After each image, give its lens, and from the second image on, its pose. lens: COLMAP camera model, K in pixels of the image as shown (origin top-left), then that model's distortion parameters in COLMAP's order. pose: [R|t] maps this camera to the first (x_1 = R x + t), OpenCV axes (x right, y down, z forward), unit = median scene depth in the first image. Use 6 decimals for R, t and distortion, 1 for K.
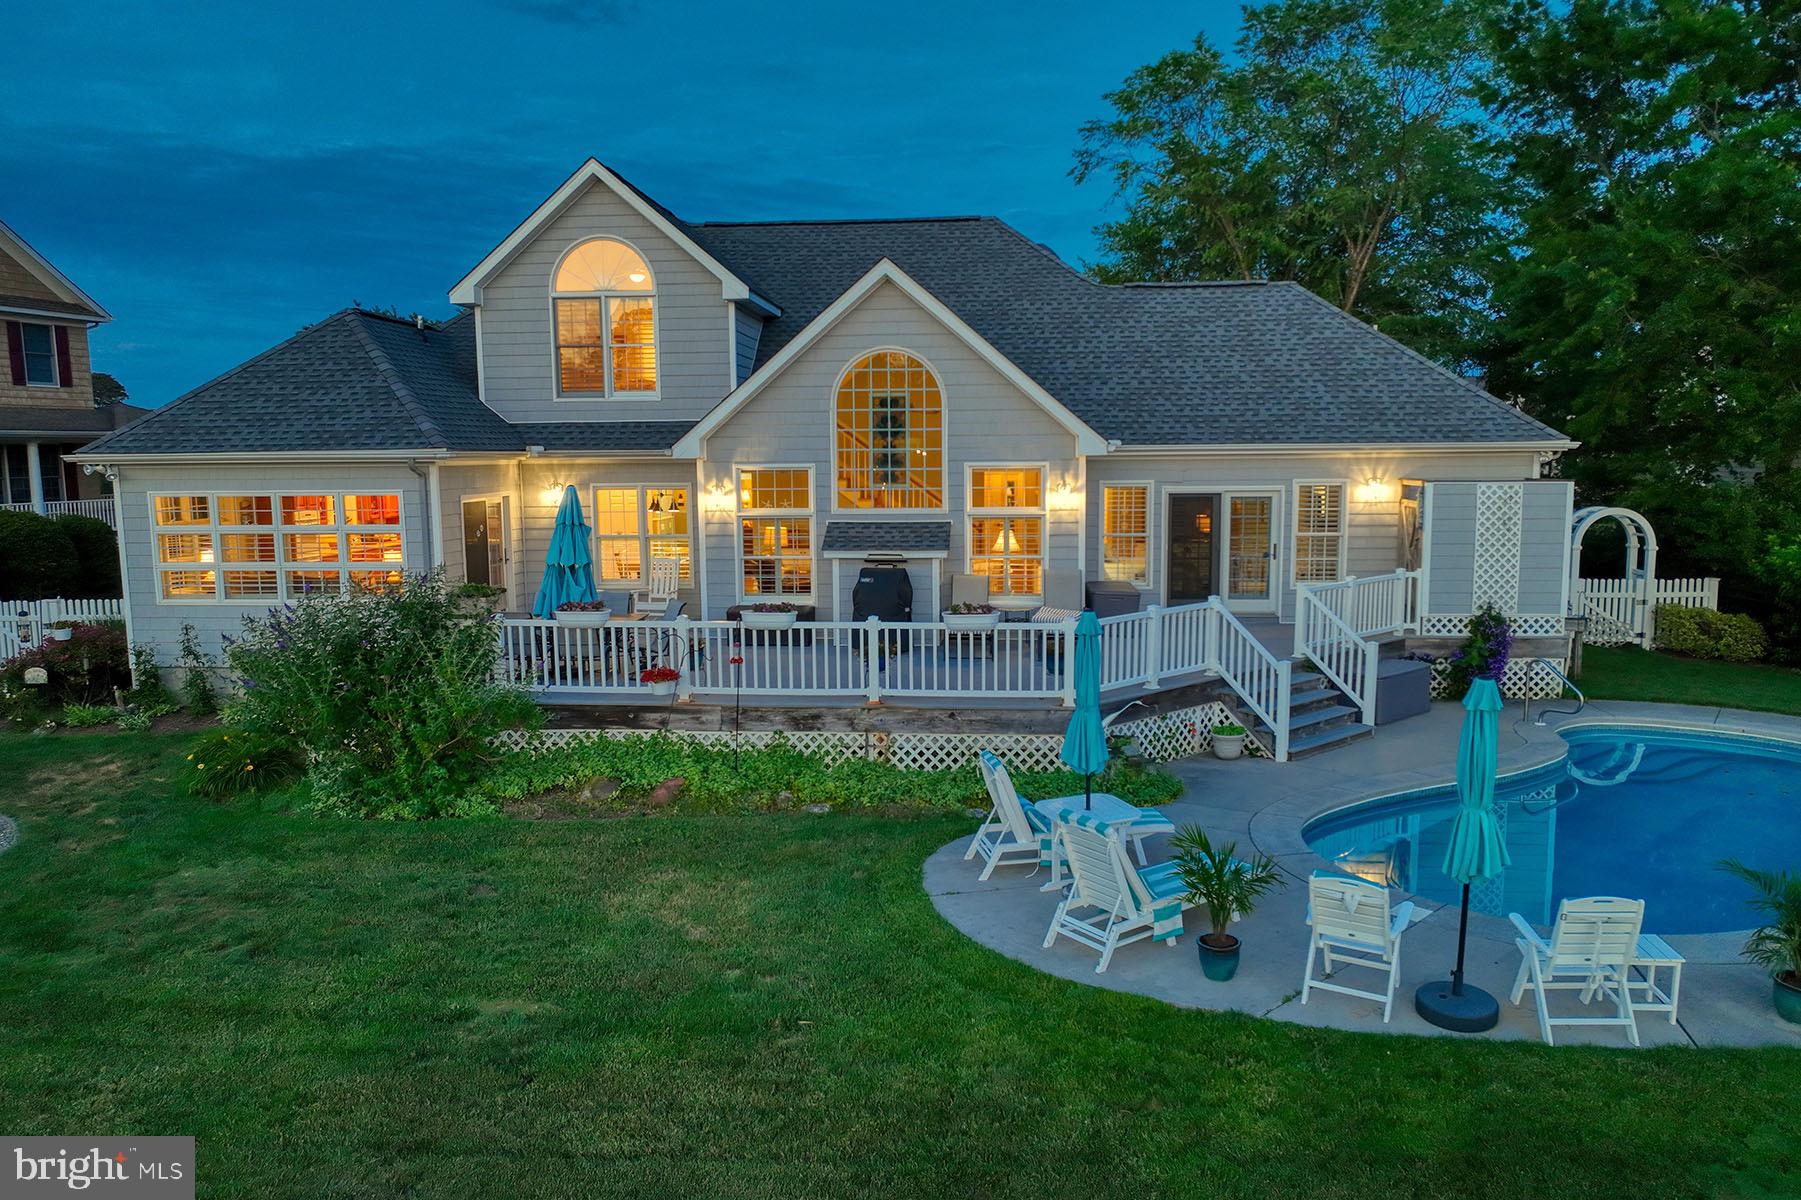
lens RADIAL K [[1258.8, 0, 903.5], [0, 1258.8, 597.1], [0, 0, 1]] dist [-0.001385, 0.016016]
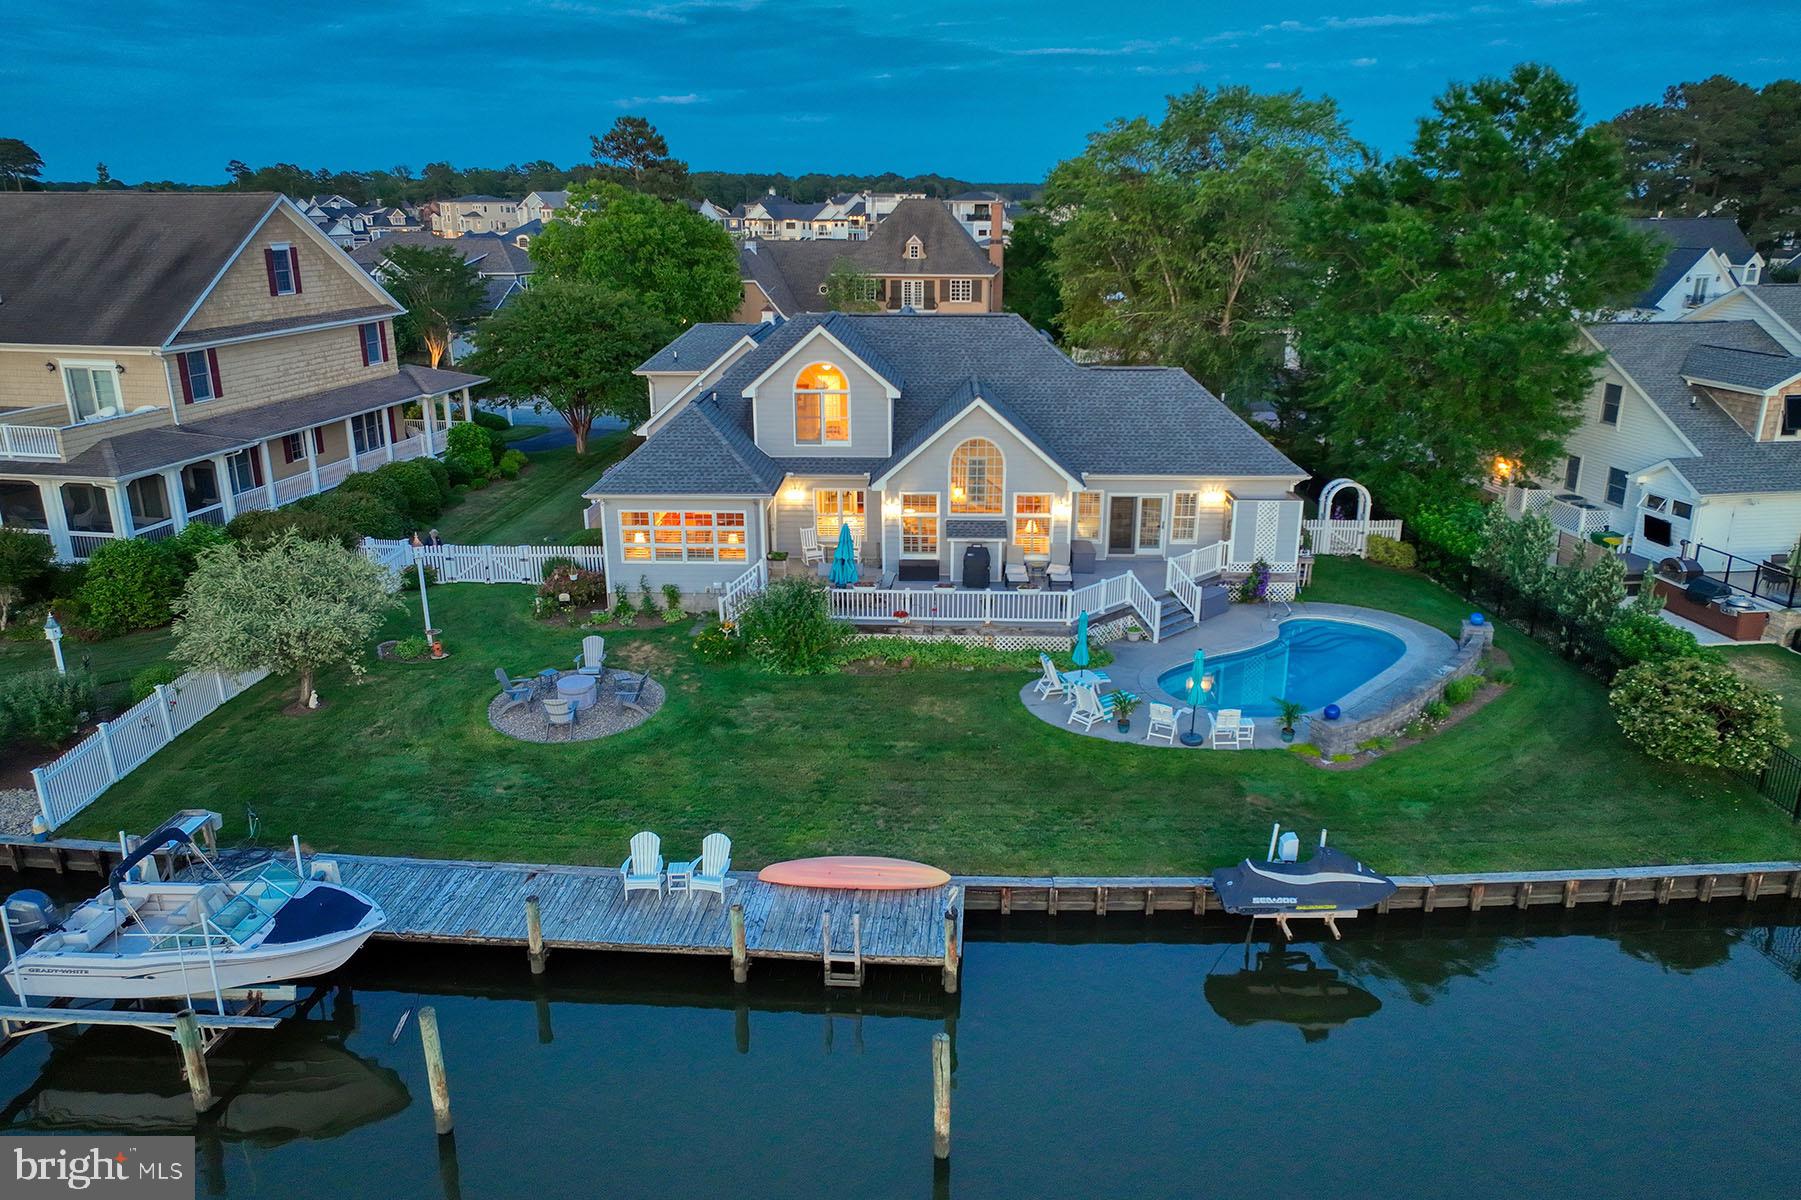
lens RADIAL K [[1258.8, 0, 902.1], [0, 1258.8, 589.4], [0, 0, 1]] dist [-0.001385, 0.016016]
pose [[0.998647, -0.007177, 0.051509, -0.245572], [-0.002169, 0.983822, 0.179133, -0.324978], [-0.051962, -0.179002, 0.982476, -1.062931]]
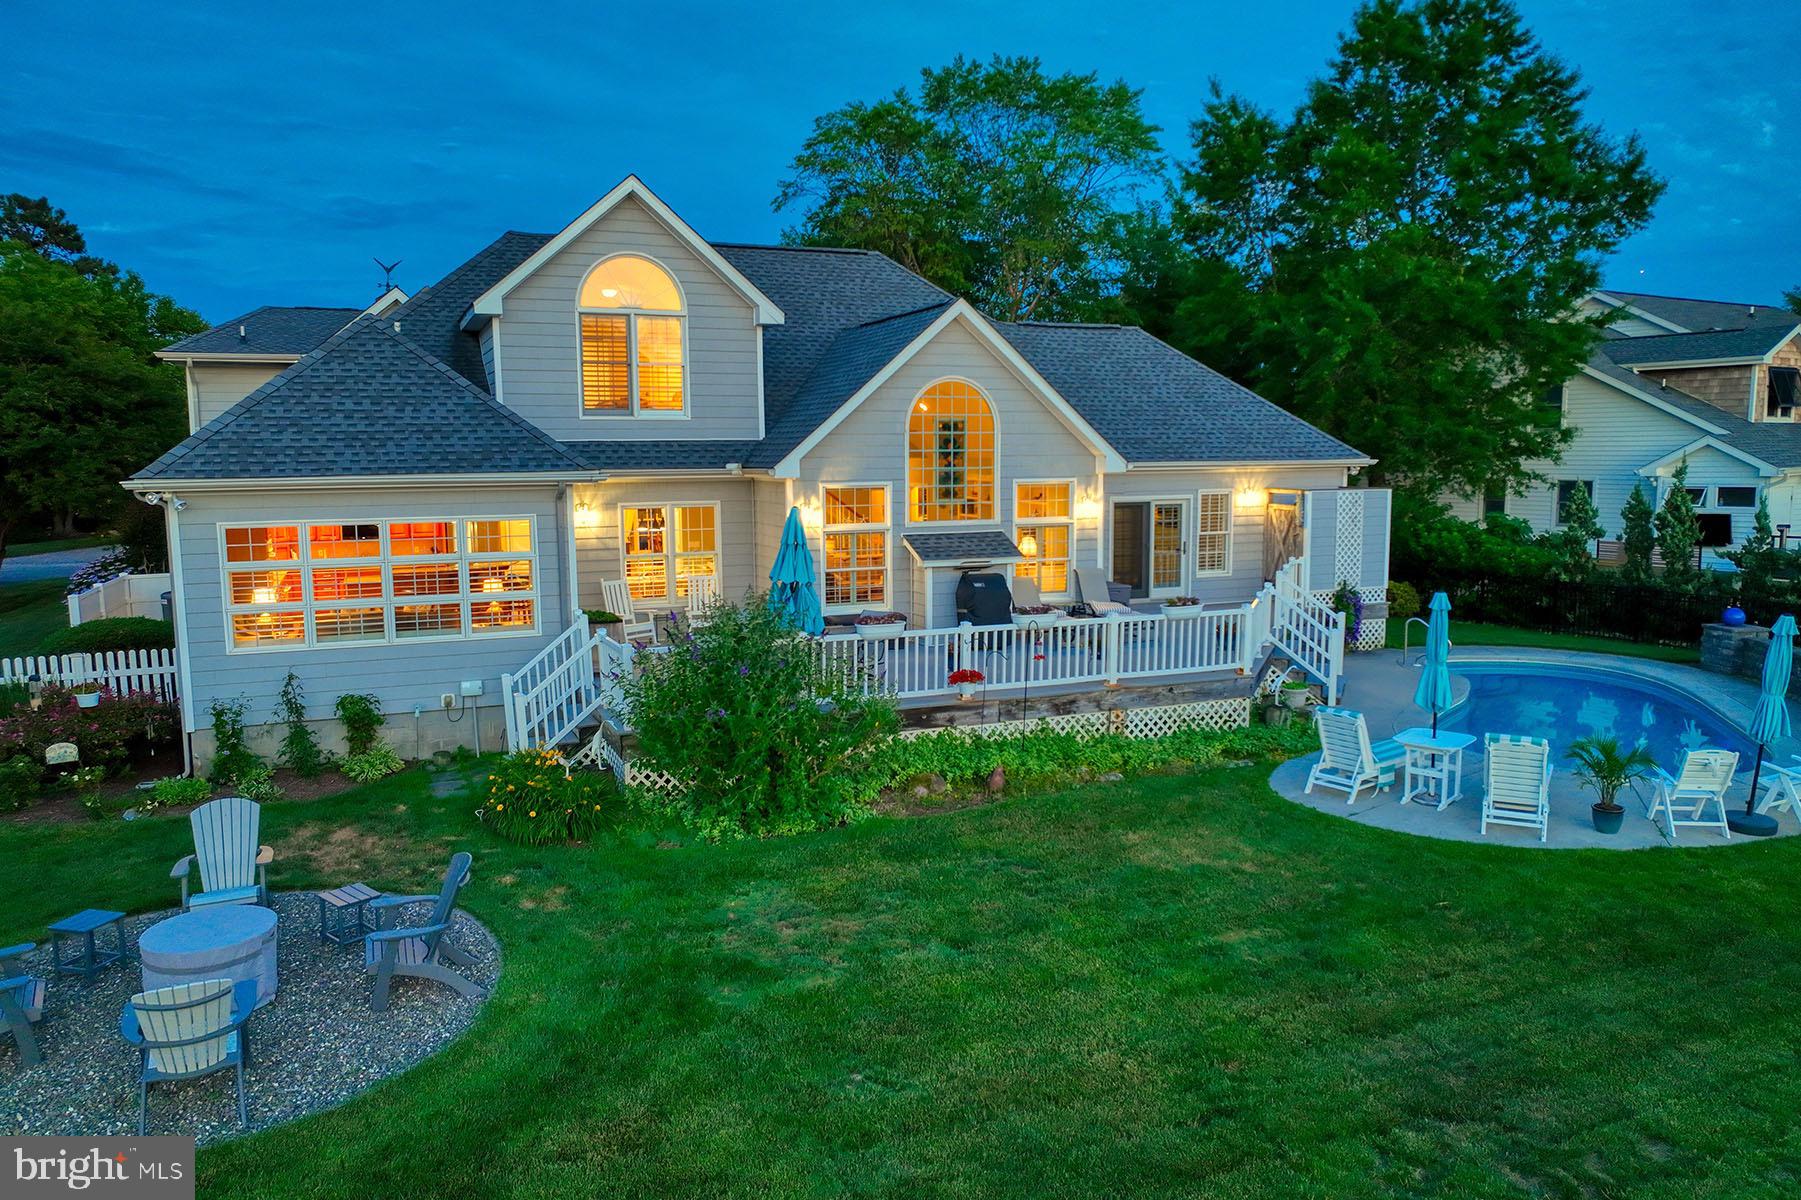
lens RADIAL K [[1258.8, 0, 899.2], [0, 1258.8, 598.5], [0, 0, 1]] dist [-0.001385, 0.016016]
pose [[0.886122, -0.053044, 0.460407, -0.587598], [0.053915, 0.998482, 0.011269, -0.017301], [-0.460306, 0.014837, 0.887636, 0.031555]]
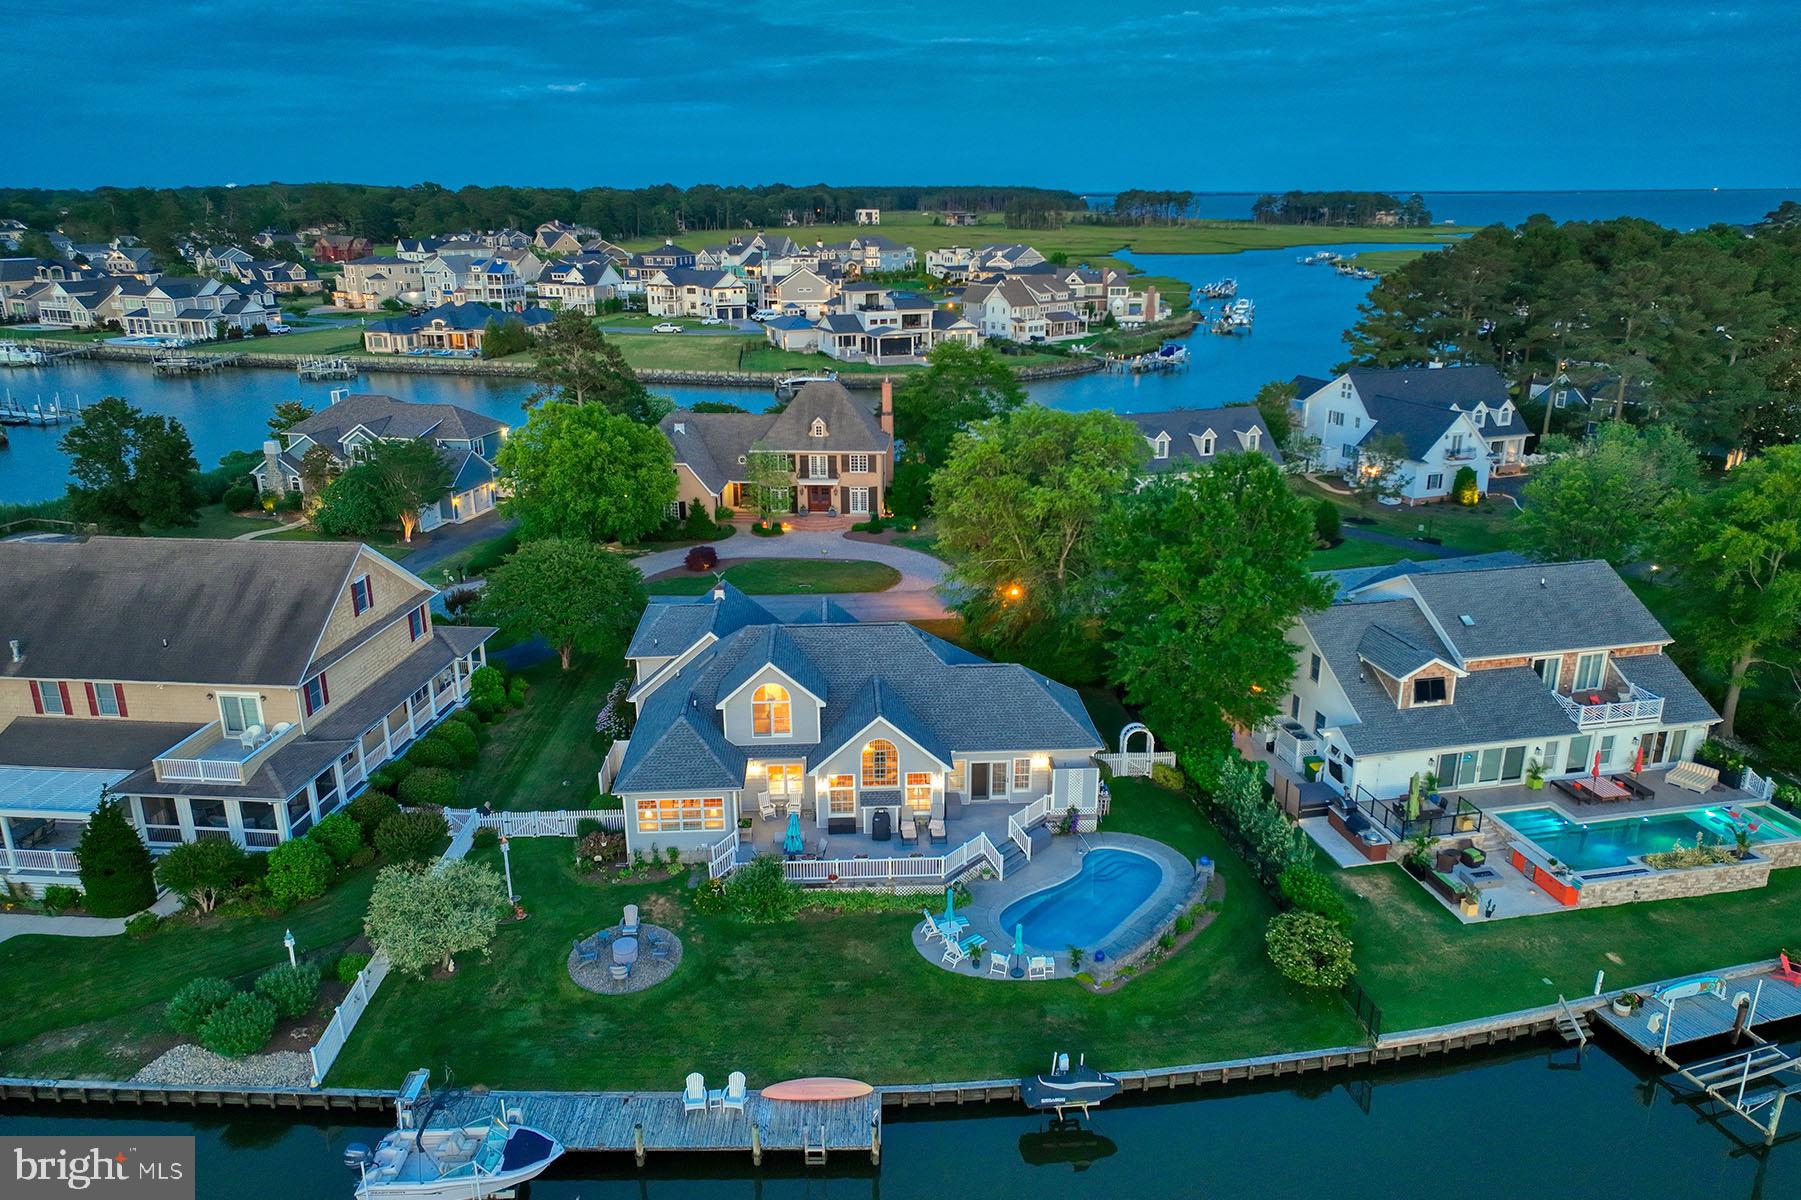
lens RADIAL K [[1258.8, 0, 898.8], [0, 1258.8, 586.7], [0, 0, 1]] dist [-0.001385, 0.016016]
pose [[0.991119, -0.036340, 0.127919, -0.344274], [0.012416, 0.983022, 0.183070, -1.123929], [-0.132400, -0.179855, 0.974742, -1.912386]]
